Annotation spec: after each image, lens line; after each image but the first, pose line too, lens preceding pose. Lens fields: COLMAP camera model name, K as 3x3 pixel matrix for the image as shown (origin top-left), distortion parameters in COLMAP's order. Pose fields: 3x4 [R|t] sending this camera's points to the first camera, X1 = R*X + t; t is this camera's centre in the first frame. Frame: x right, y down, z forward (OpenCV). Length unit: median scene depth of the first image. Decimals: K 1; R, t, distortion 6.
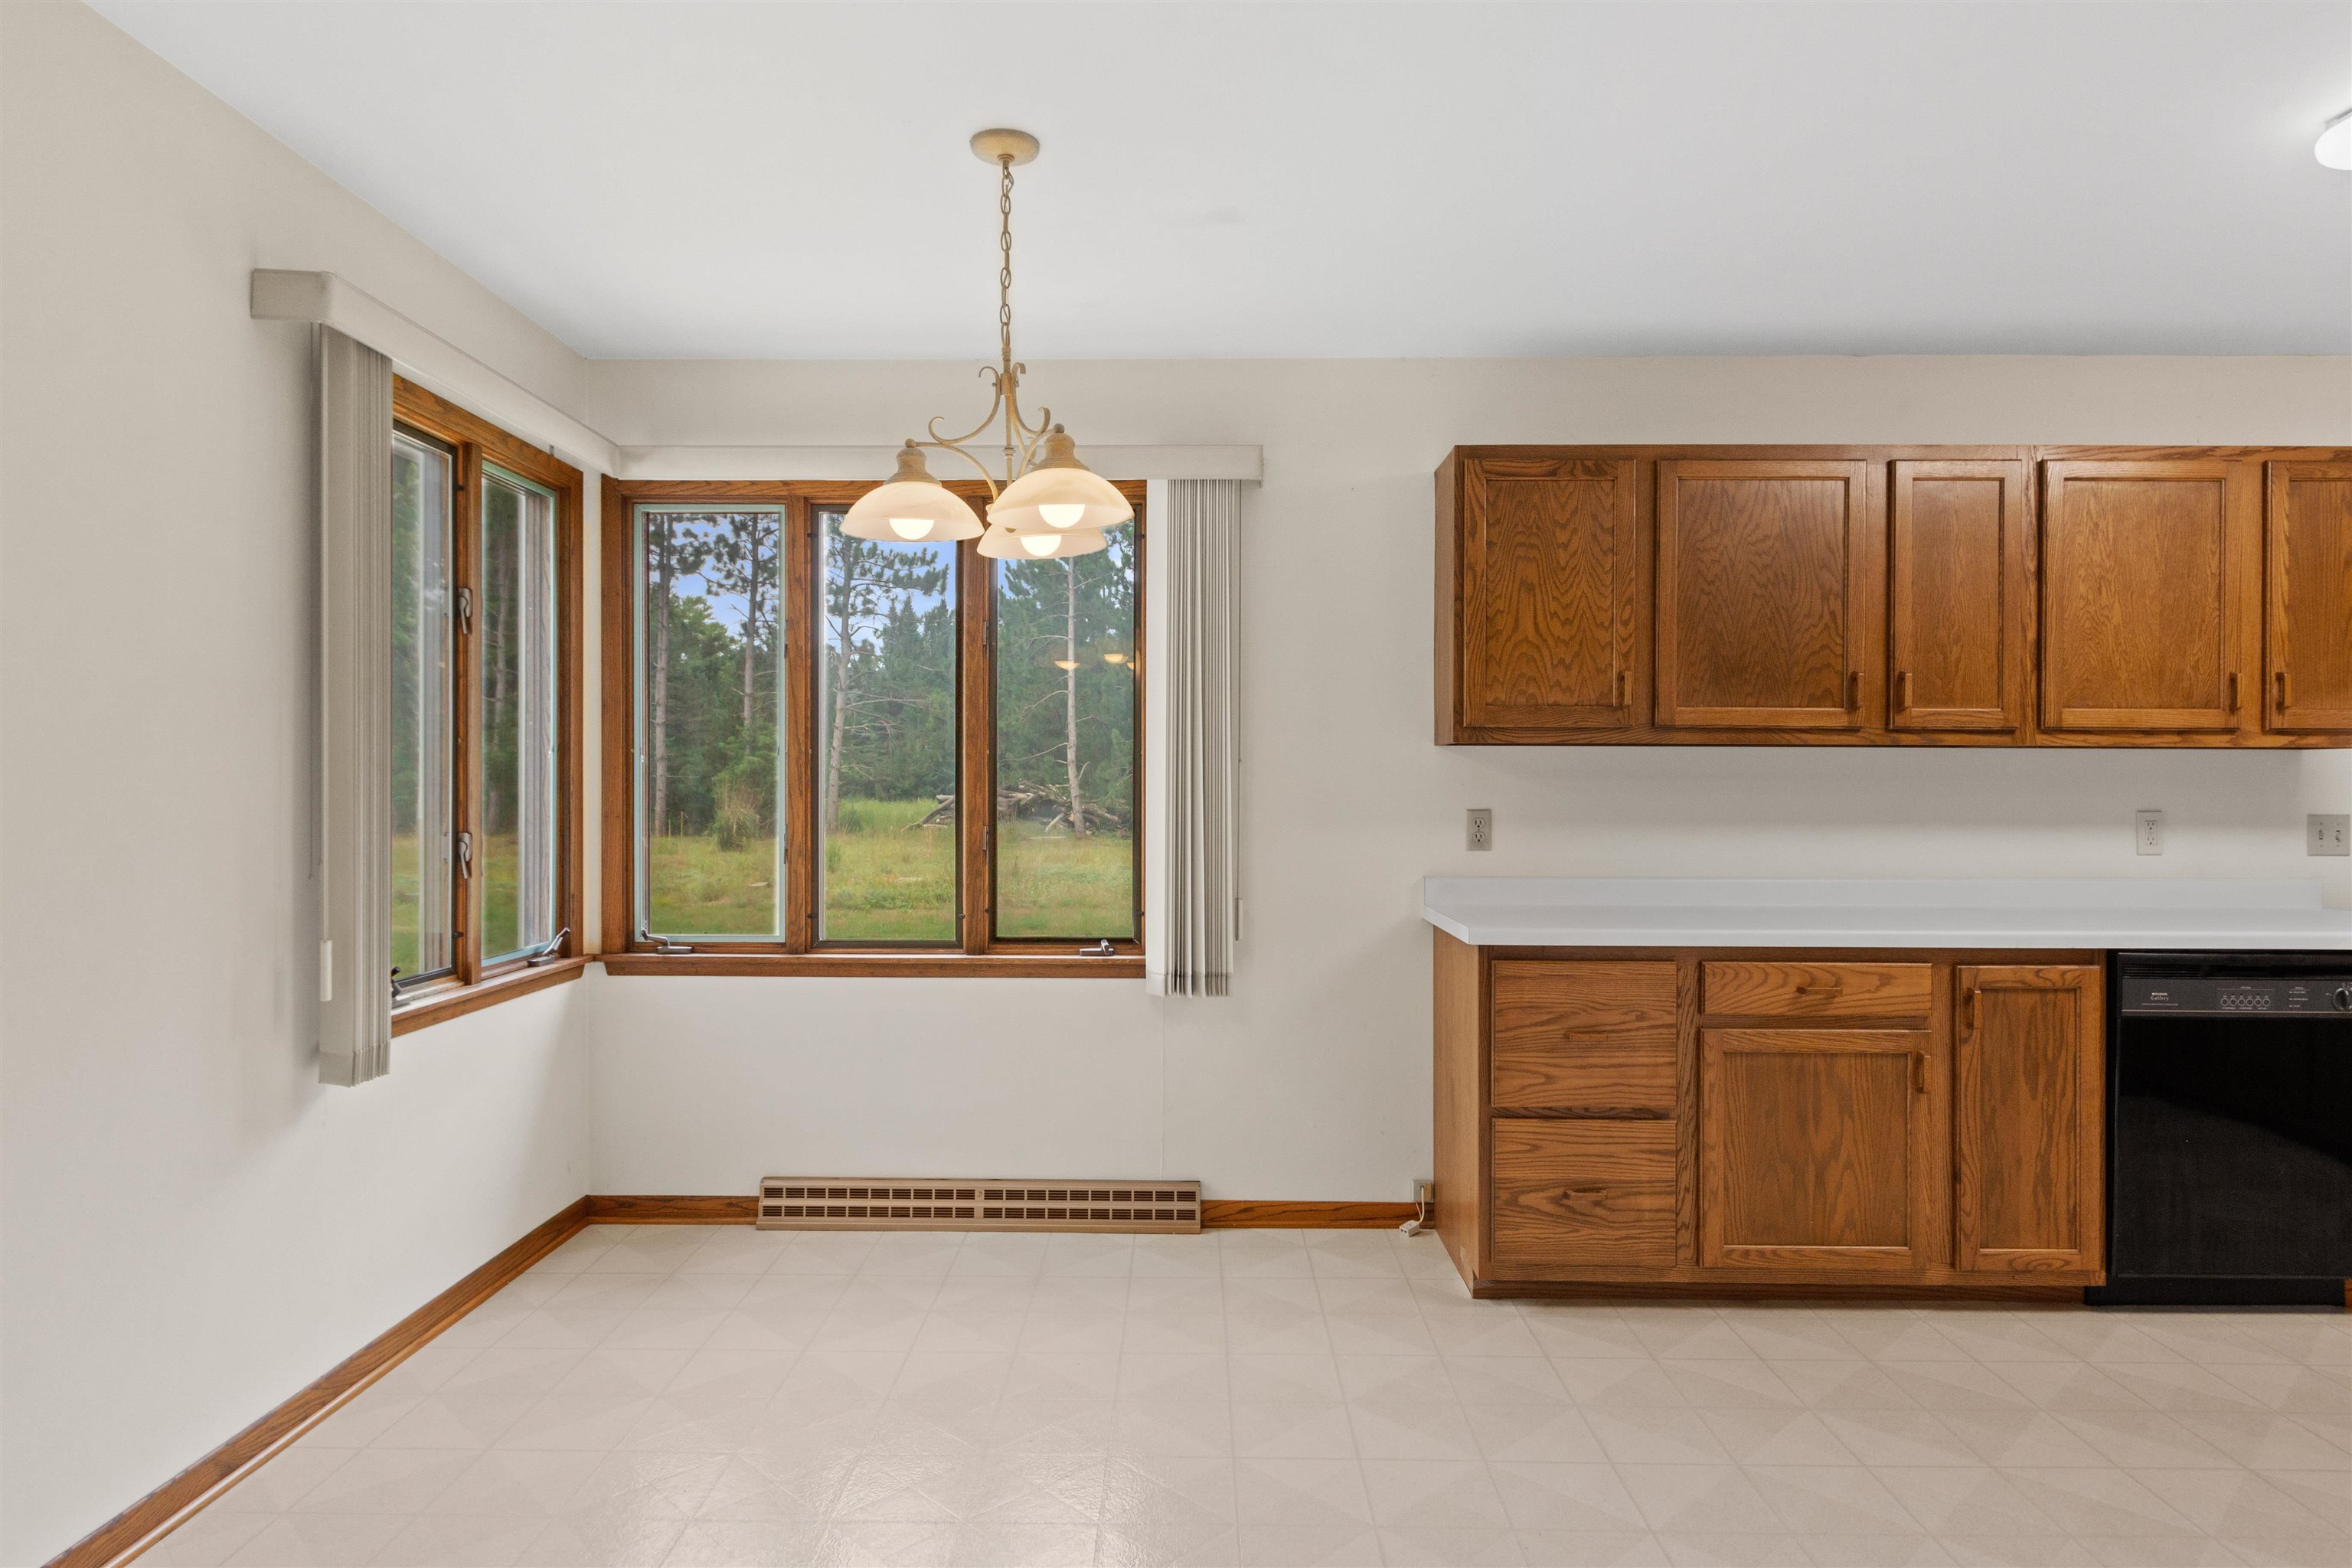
lens RADIAL K [[1479.6, 0, 1176.0], [0, 1479.6, 784.0], [0, 0, 1]] dist [0.000147, 0.000332]
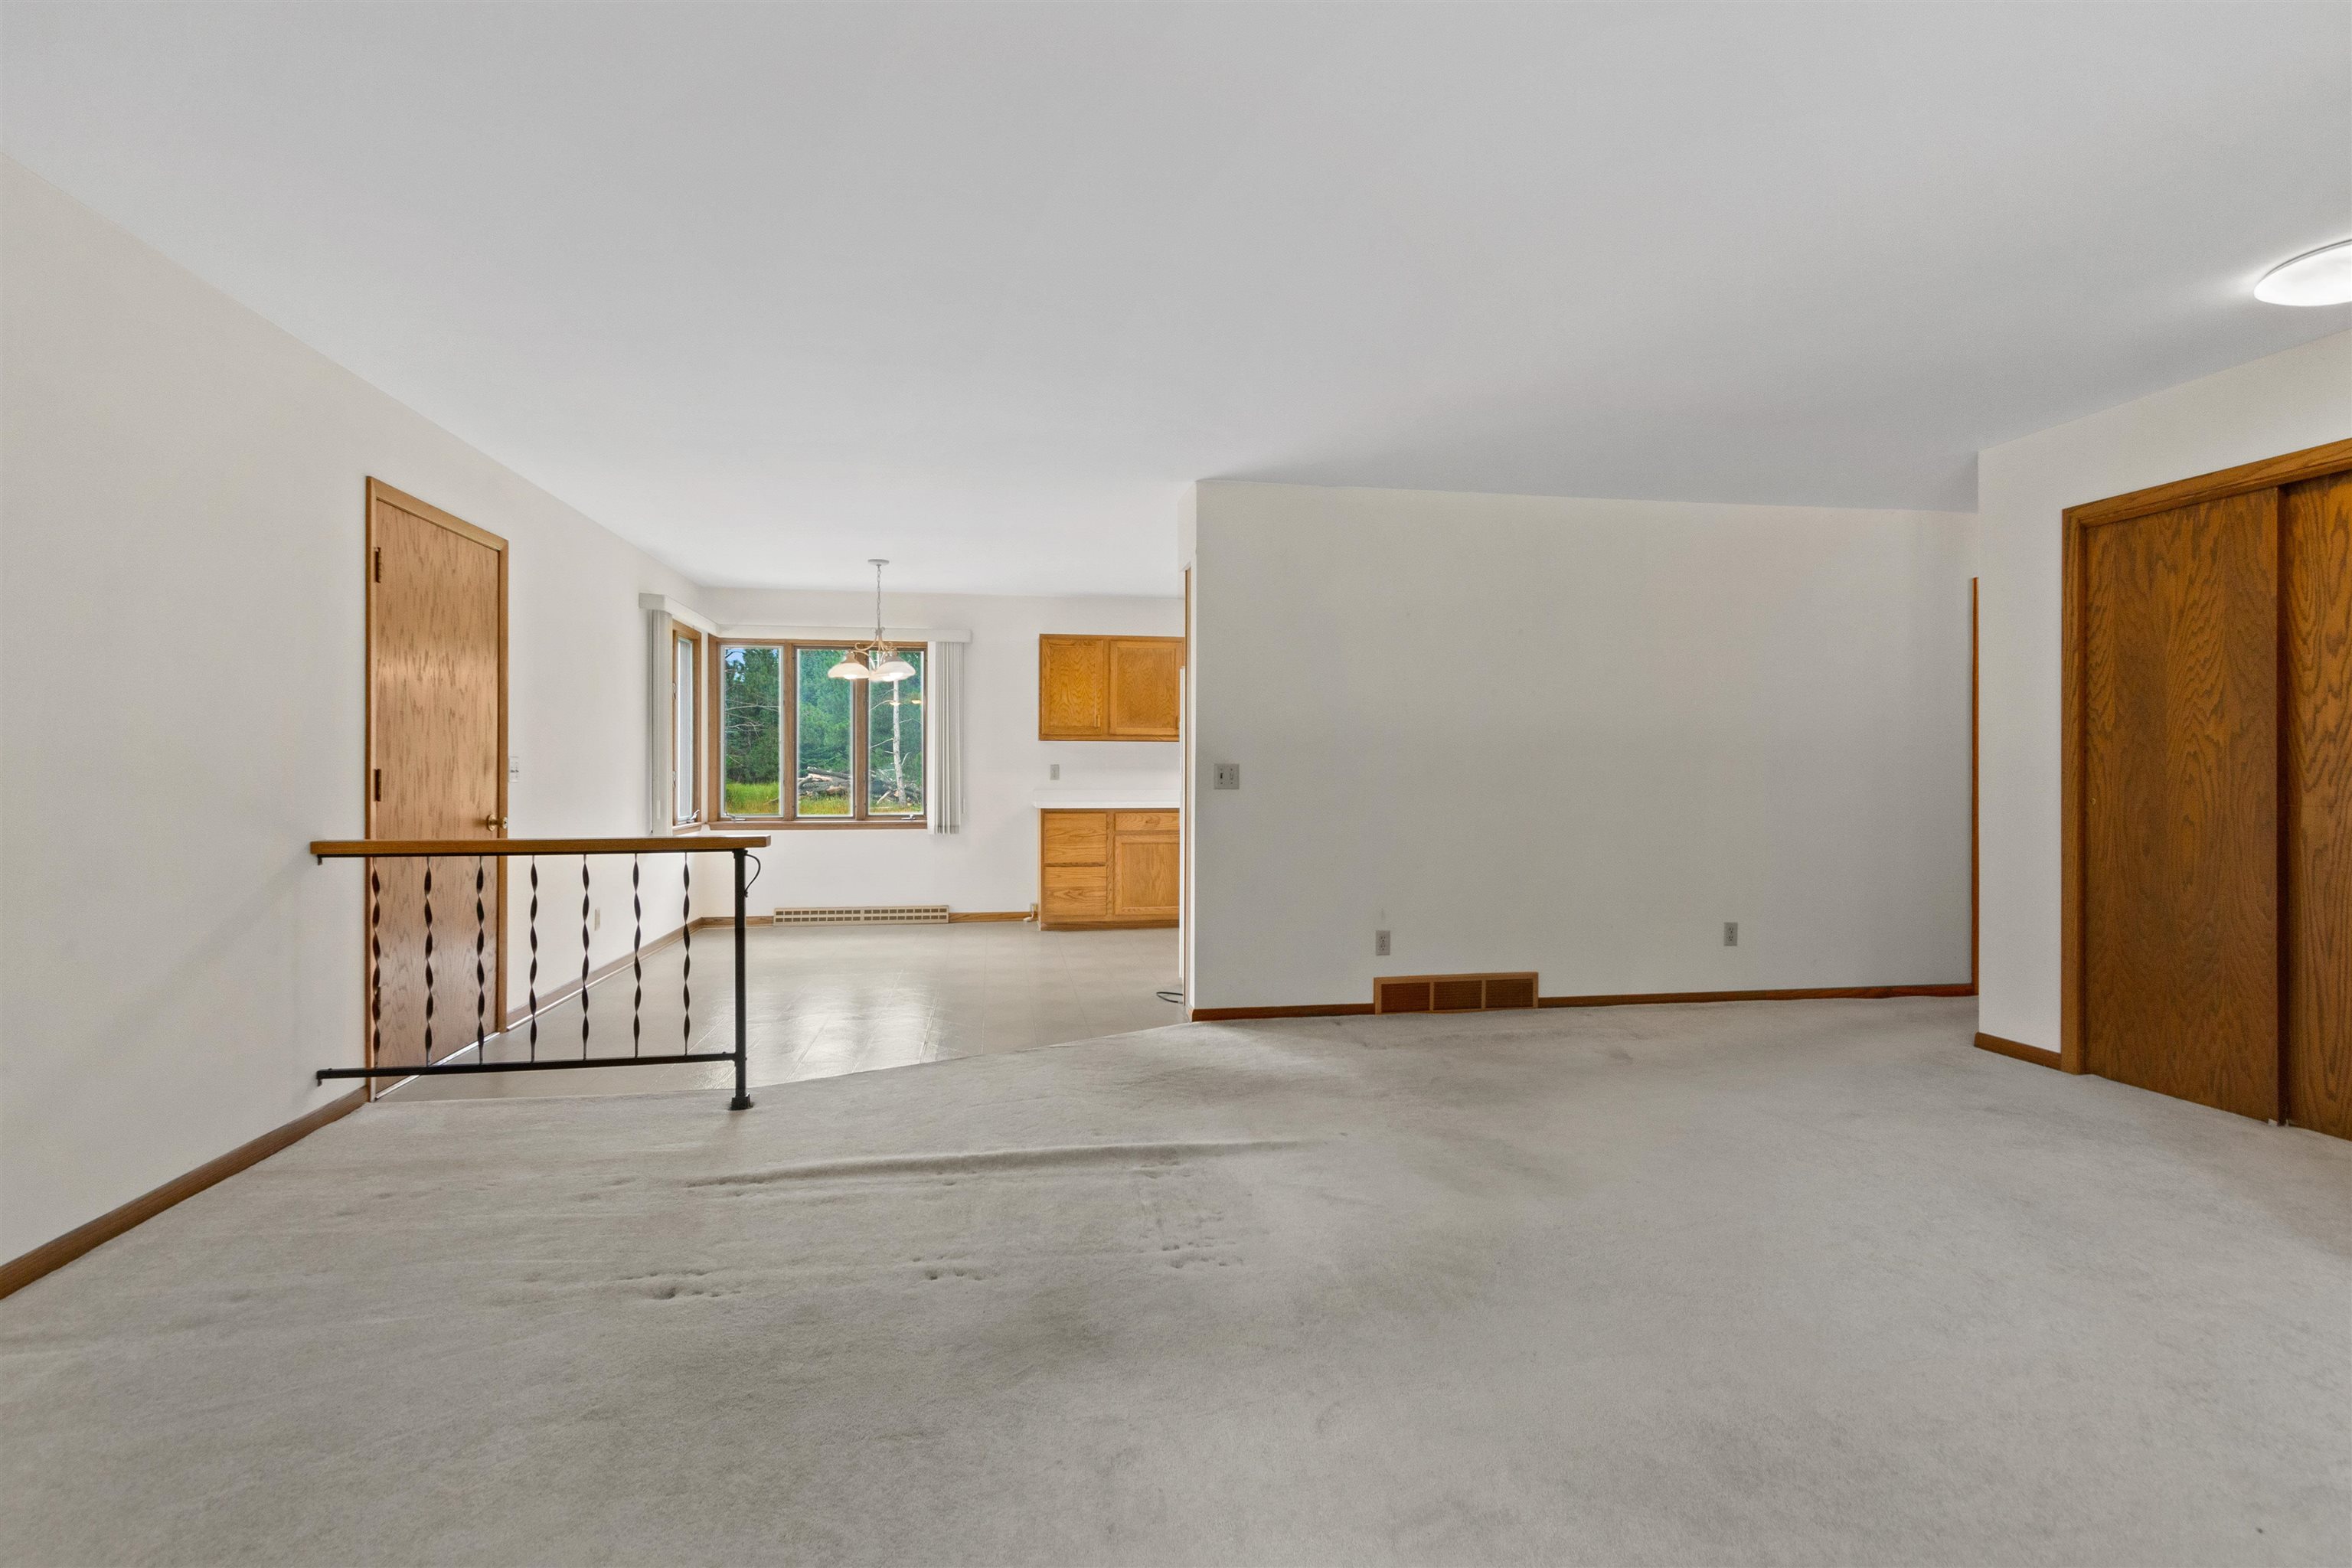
lens RADIAL K [[1089.8, 0, 1174.0], [0, 1089.8, 766.2], [0, 0, 1]] dist [0.013105, -0.005537]
pose [[0.984015, -0.001270, 0.178082, 0.069253], [0.001806, 0.999994, -0.002849, 0.027185], [-0.178077, 0.003126, 0.984012, -1.044693]]
